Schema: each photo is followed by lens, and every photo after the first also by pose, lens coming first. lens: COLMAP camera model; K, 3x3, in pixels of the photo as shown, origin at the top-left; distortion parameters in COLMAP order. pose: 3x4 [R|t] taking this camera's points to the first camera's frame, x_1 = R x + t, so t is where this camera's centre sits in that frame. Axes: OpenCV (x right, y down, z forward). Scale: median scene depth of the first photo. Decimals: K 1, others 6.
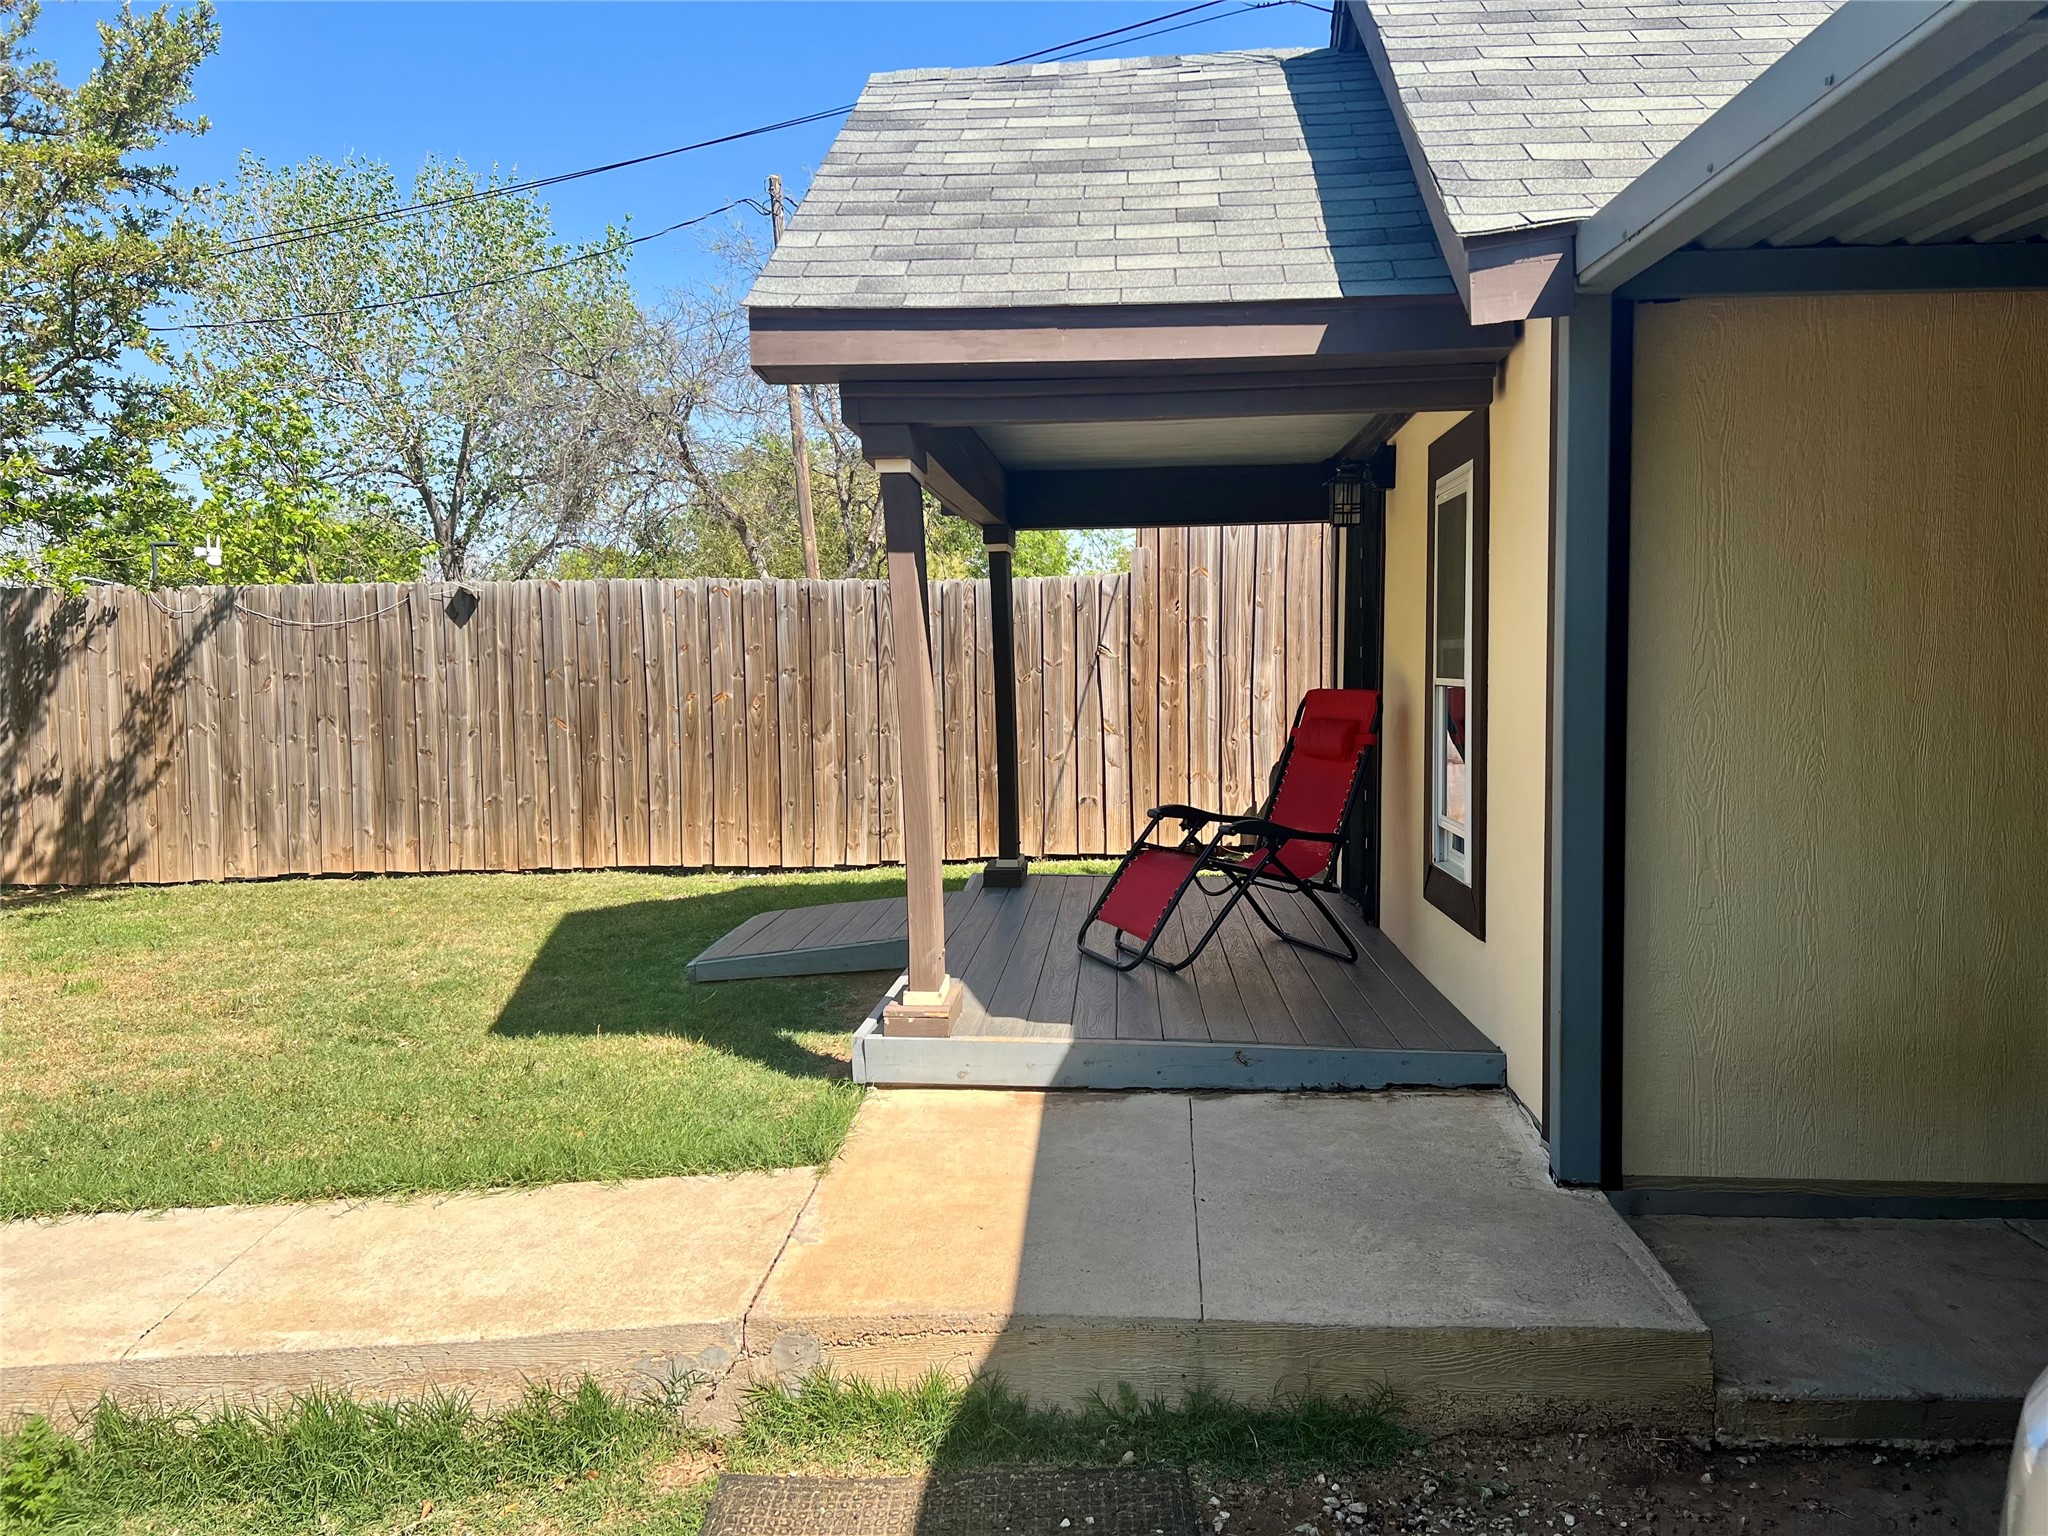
lens RADIAL K [[1530.6, 0, 1023.0], [0, 1530.6, 767.7], [0, 0, 1]] dist [0.026078, -0.023391]
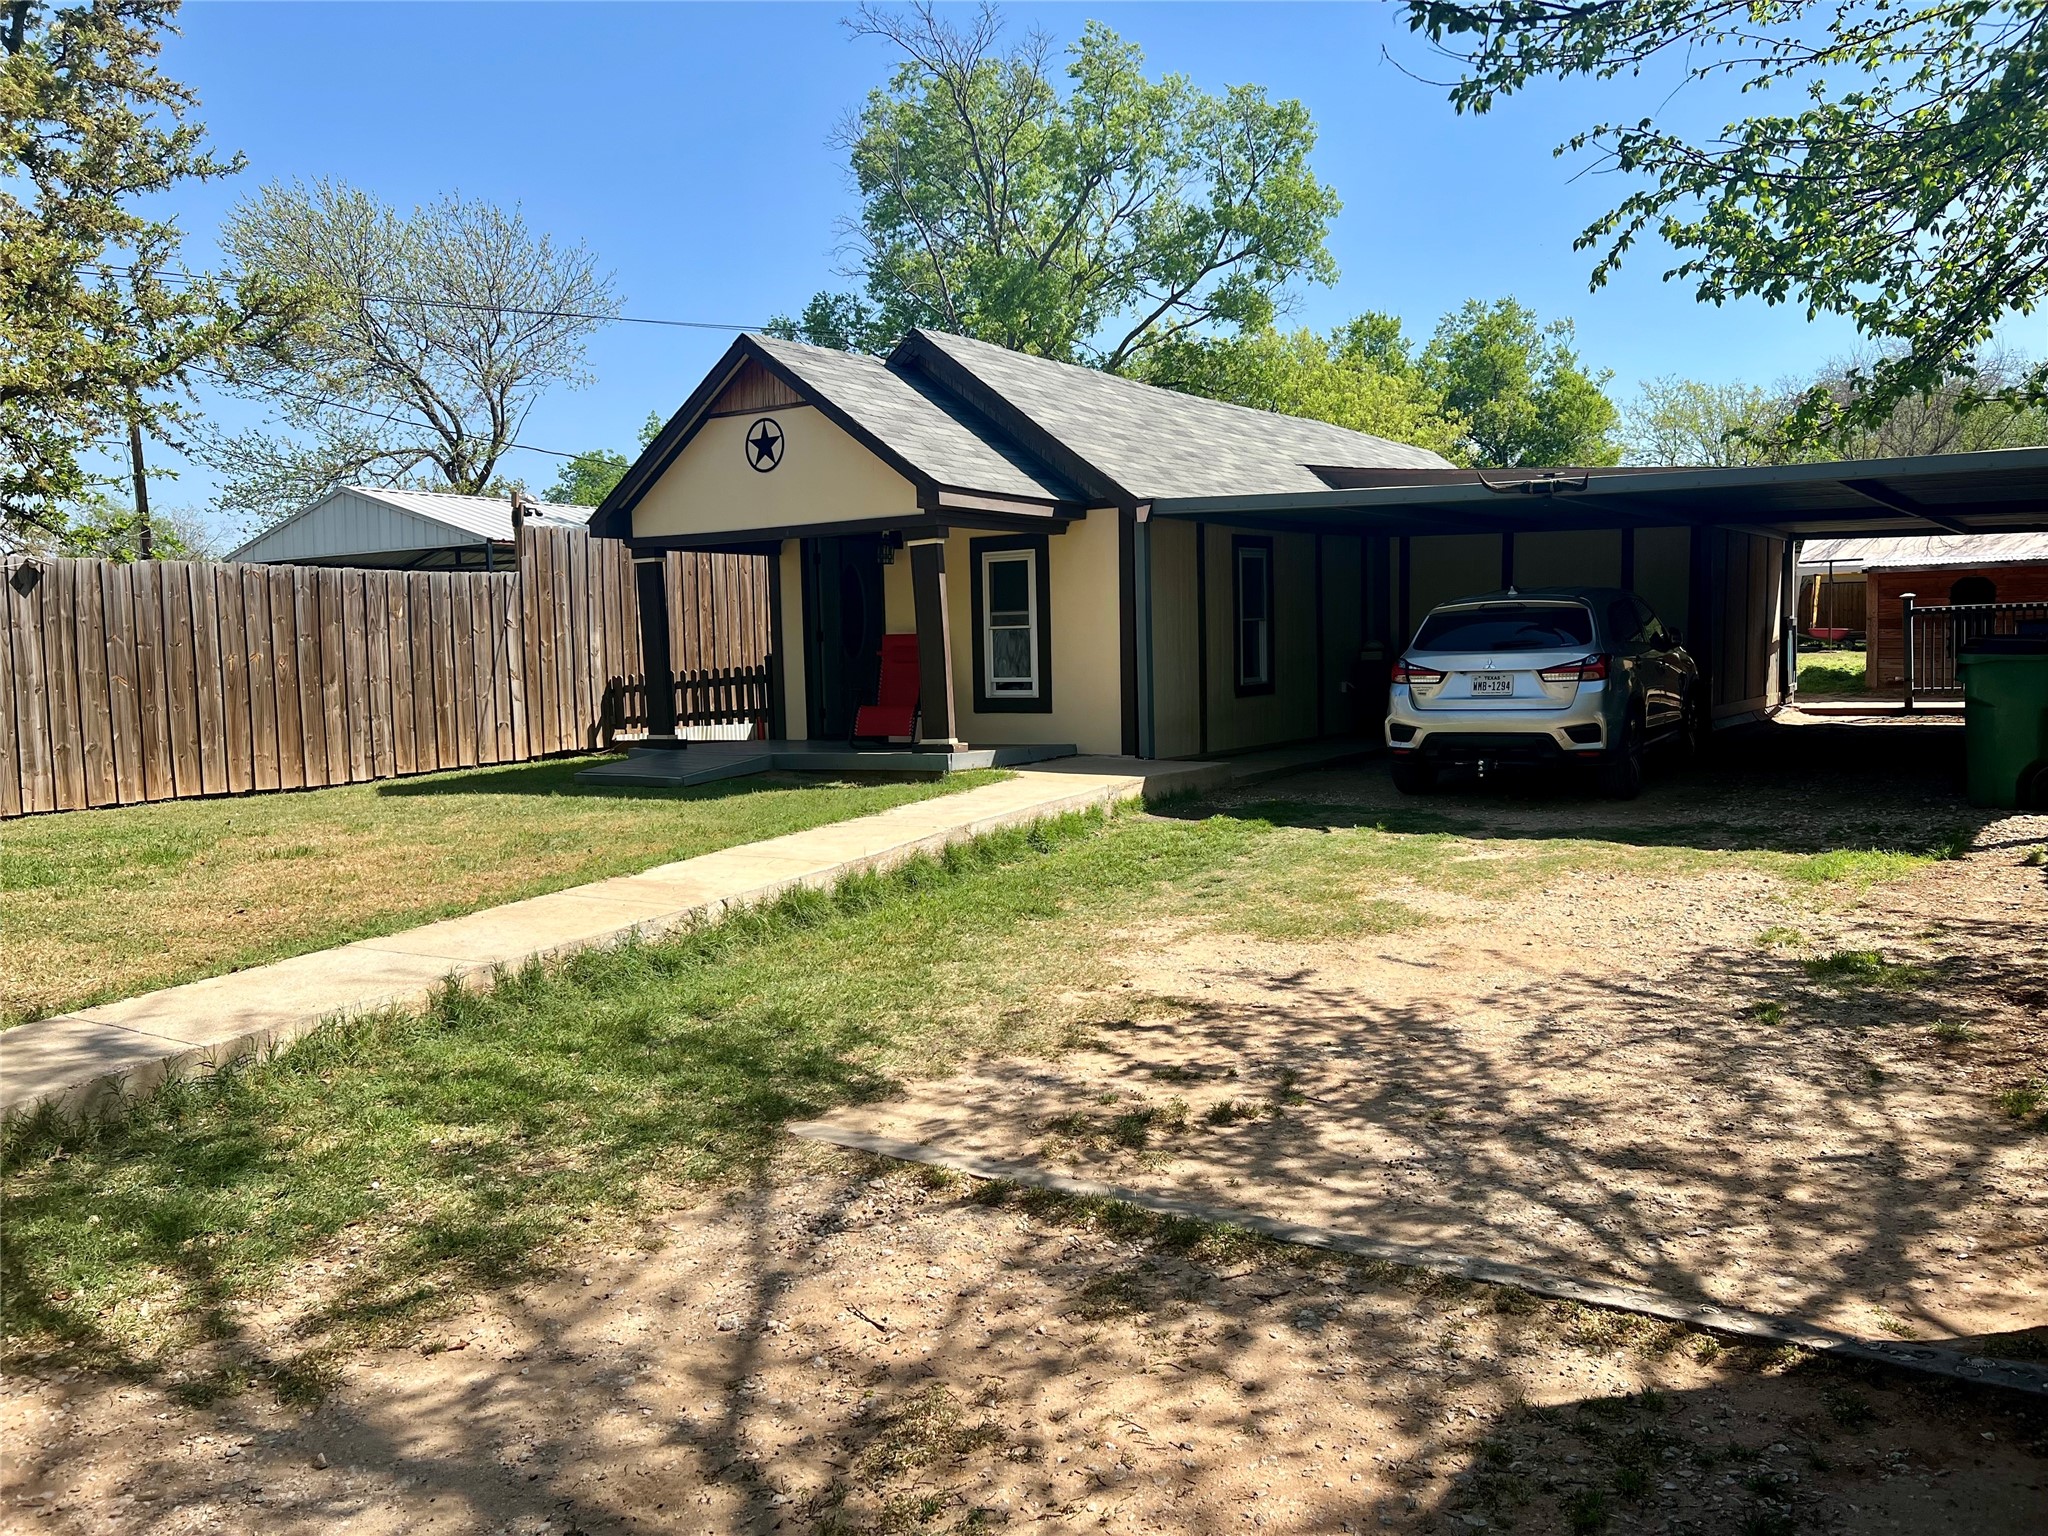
lens RADIAL K [[1530.6, 0, 1025.9], [0, 1530.6, 766.4], [0, 0, 1]] dist [0.026078, -0.023391]
pose [[0.542090, -0.067573, 0.837599, -0.926775], [0.070599, 0.996900, 0.034733, 0.045726], [-0.837350, 0.040305, 0.545180, -0.231064]]
